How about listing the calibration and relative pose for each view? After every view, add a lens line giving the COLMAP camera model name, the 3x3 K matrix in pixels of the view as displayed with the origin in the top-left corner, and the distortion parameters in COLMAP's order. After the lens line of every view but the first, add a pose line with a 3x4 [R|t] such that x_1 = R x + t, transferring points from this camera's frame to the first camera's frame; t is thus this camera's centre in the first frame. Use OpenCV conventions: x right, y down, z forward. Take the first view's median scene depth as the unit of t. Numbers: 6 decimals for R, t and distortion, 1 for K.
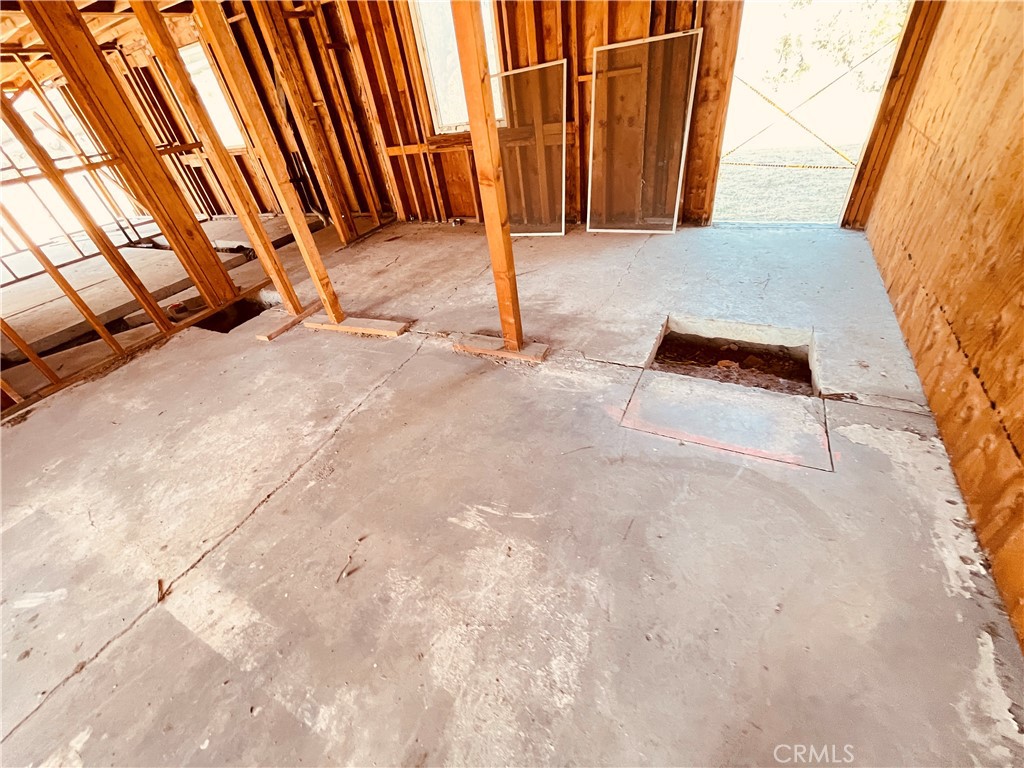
lens RADIAL K [[411.1, 0, 506.0], [0, 411.1, 385.2], [0, 0, 1]] dist [-0.001481, 0.000475]
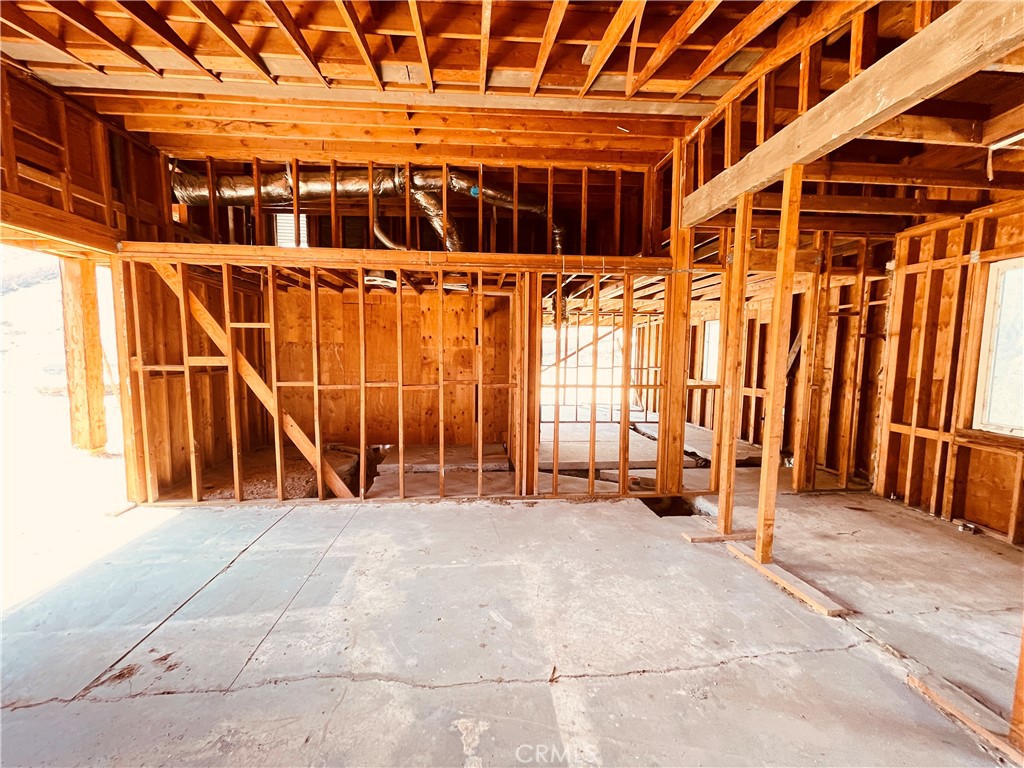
lens RADIAL K [[411.1, 0, 506.0], [0, 411.1, 385.2], [0, 0, 1]] dist [-0.001481, 0.000475]
pose [[0.532744, 0.213604, -0.818876, -0.010059], [-0.574709, 0.801593, -0.164798, 0.022137], [0.621204, 0.558410, 0.549804, -0.163262]]
